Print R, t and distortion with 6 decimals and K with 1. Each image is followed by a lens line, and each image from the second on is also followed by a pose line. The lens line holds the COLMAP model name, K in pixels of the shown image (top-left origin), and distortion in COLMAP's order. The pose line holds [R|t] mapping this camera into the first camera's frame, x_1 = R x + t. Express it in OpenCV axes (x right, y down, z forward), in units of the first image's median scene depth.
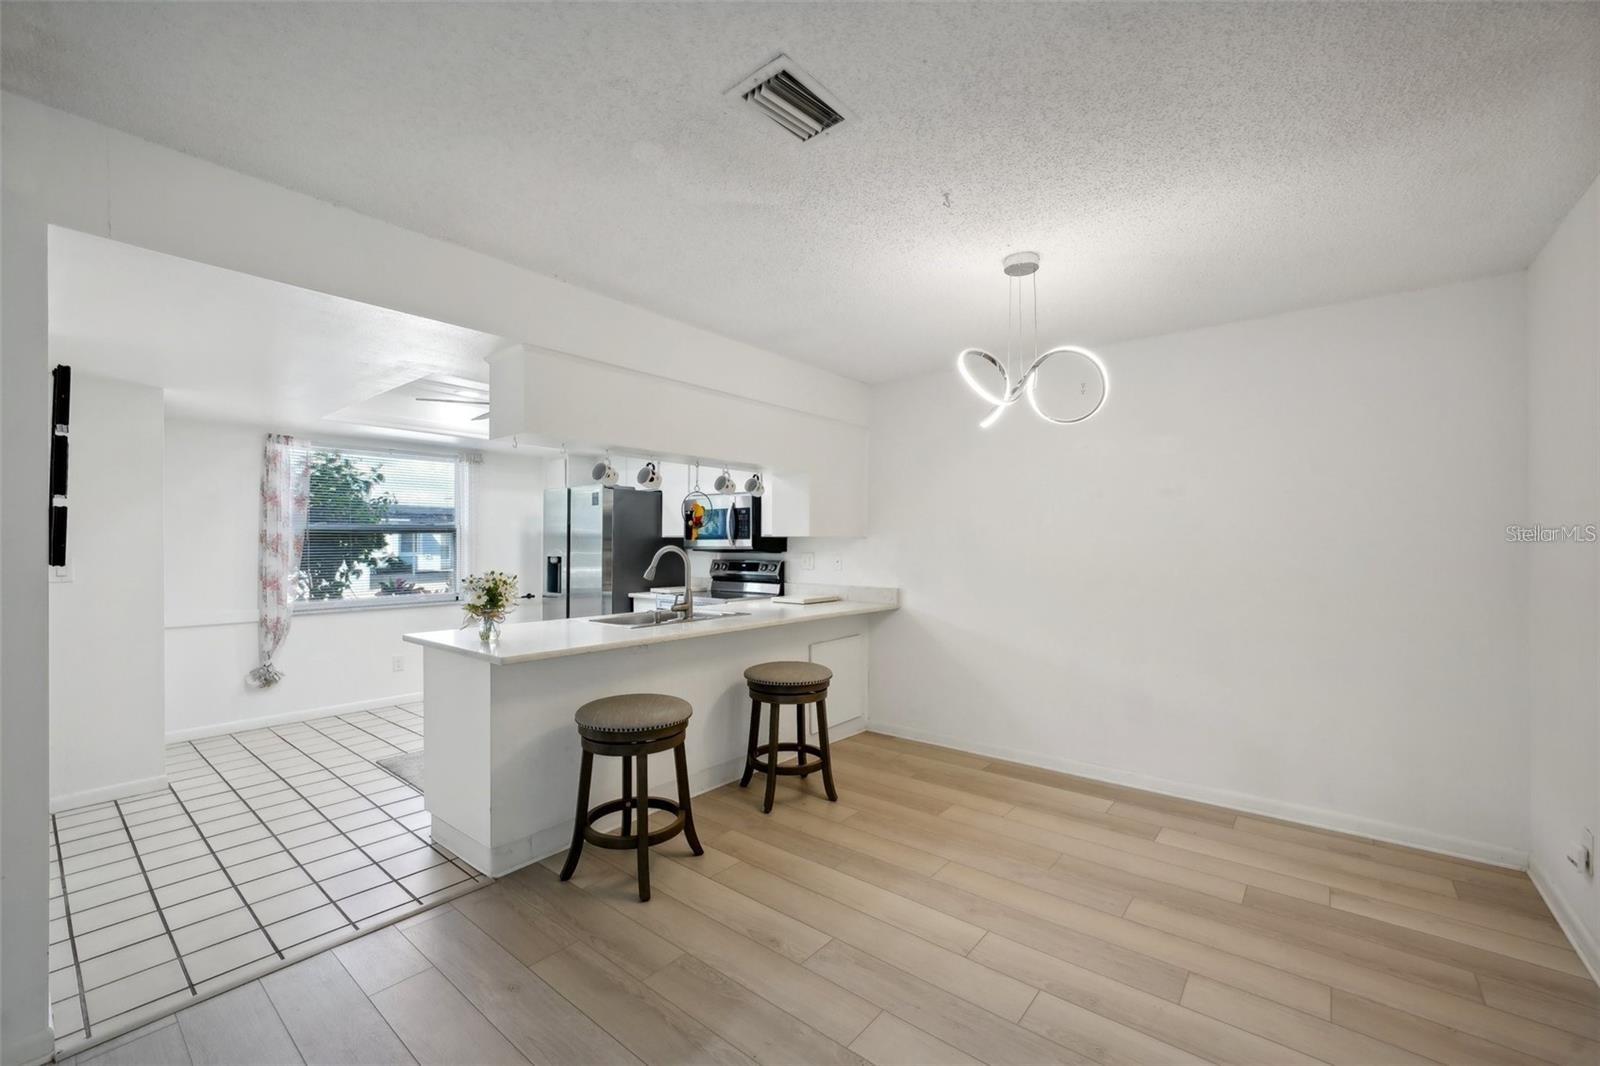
lens RADIAL K [[641.4, 0, 800.0], [0, 641.4, 533.0], [0, 0, 1]] dist [0.000052, 0.000007]
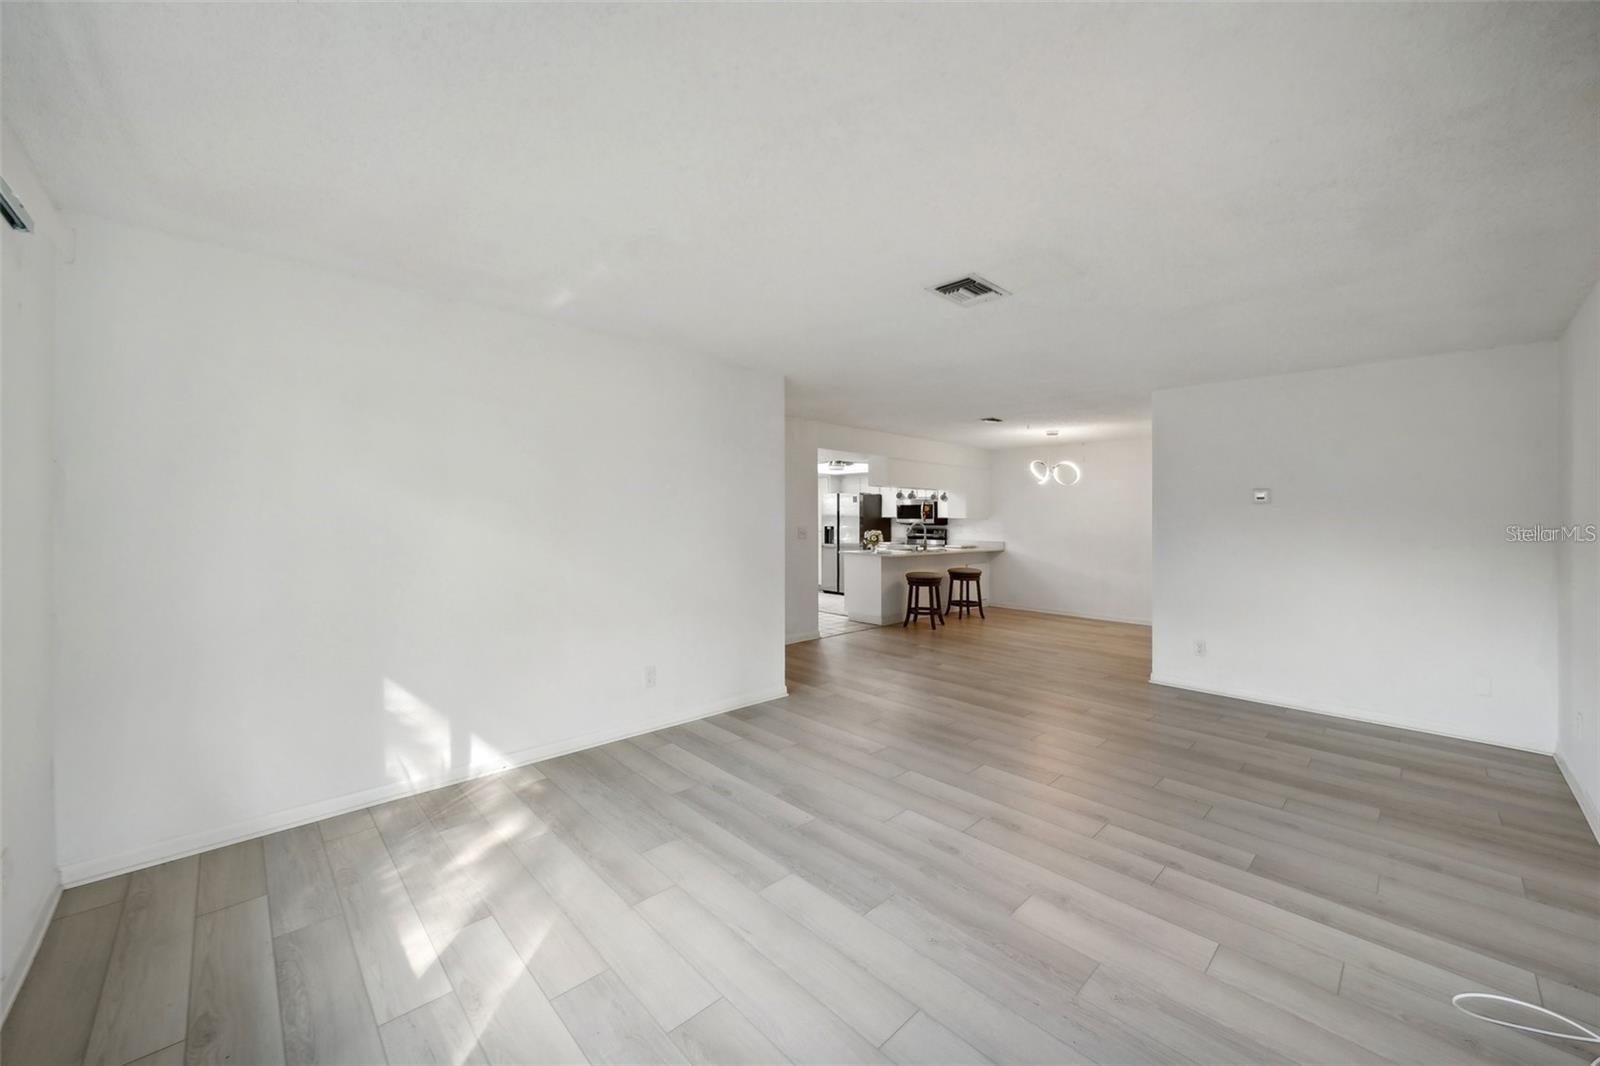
lens RADIAL K [[597.4, 0, 807.3], [0, 597.4, 488.3], [0, 0, 1]] dist [-0.000388, 0.000003]
pose [[0.993049, 0.005134, -0.117591, -0.274572], [-0.008782, 0.999495, -0.030529, -0.029967], [0.117375, 0.031349, 0.992593, -1.122191]]
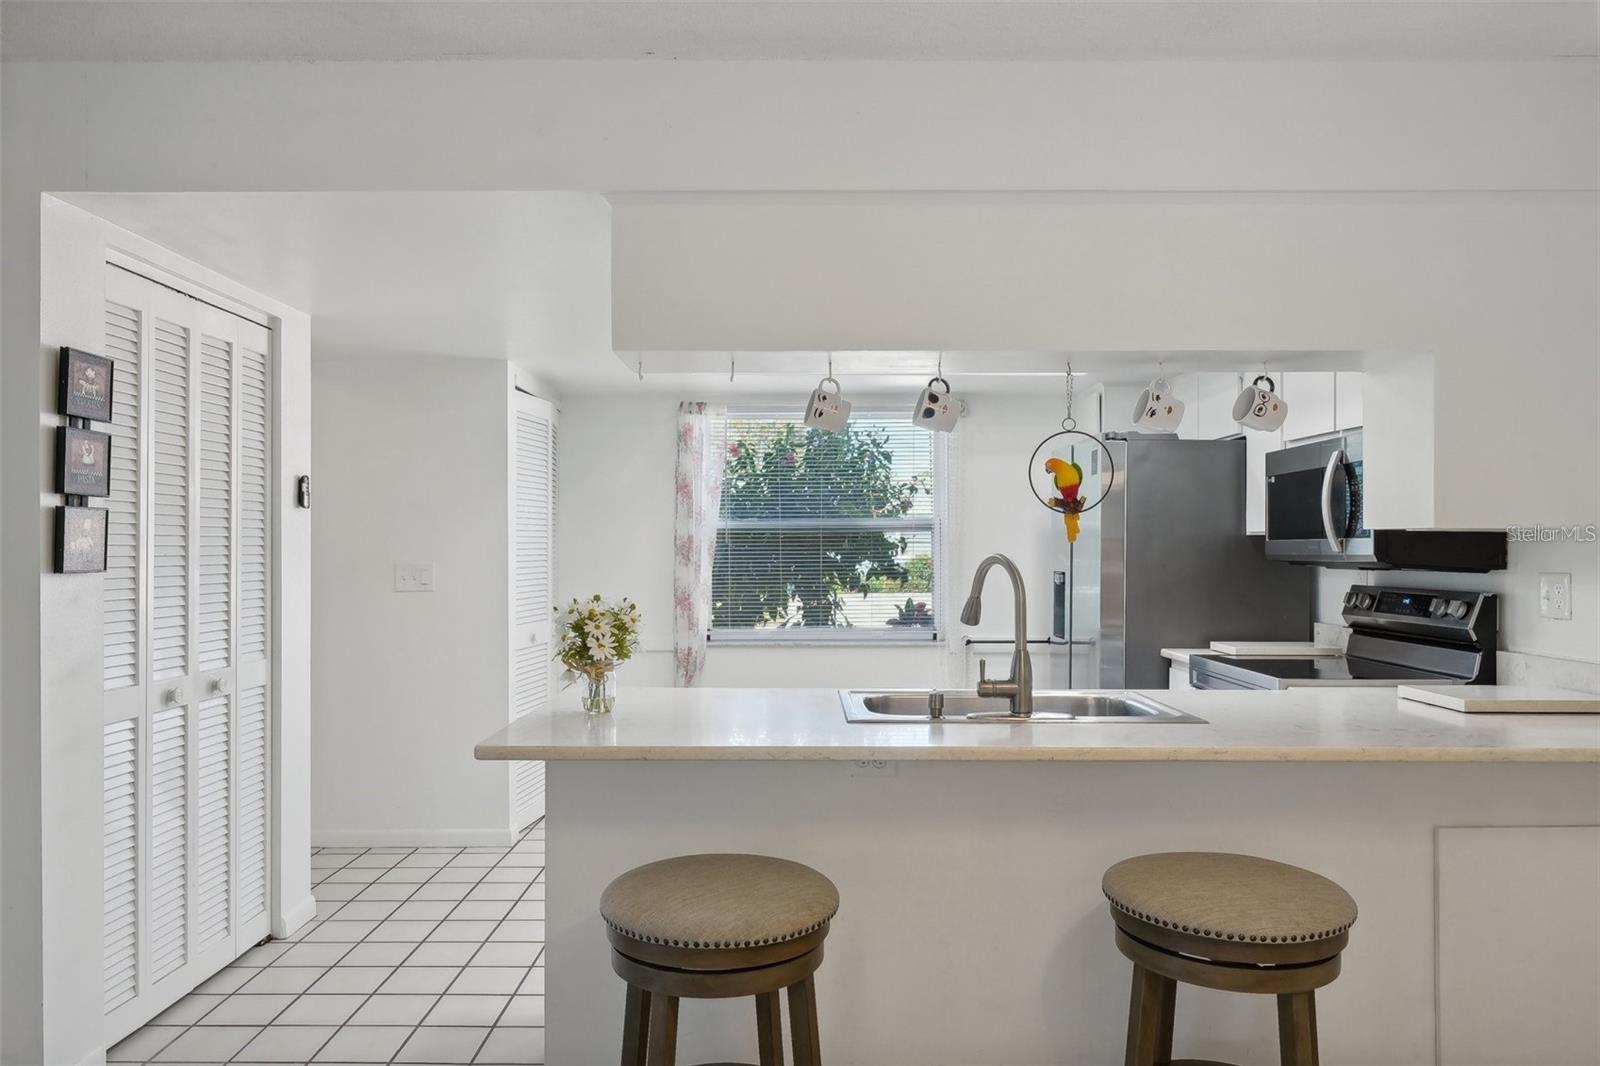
lens RADIAL K [[1076.7, 0, 800.0], [0, 1076.7, 533.0], [0, 0, 1]] dist [0.006826, 0.000271]
pose [[0.623939, -0.012251, -0.781377, 0.235205], [0.014045, 0.999891, -0.004462, 0.006149], [0.781347, -0.008190, 0.624044, 0.309576]]
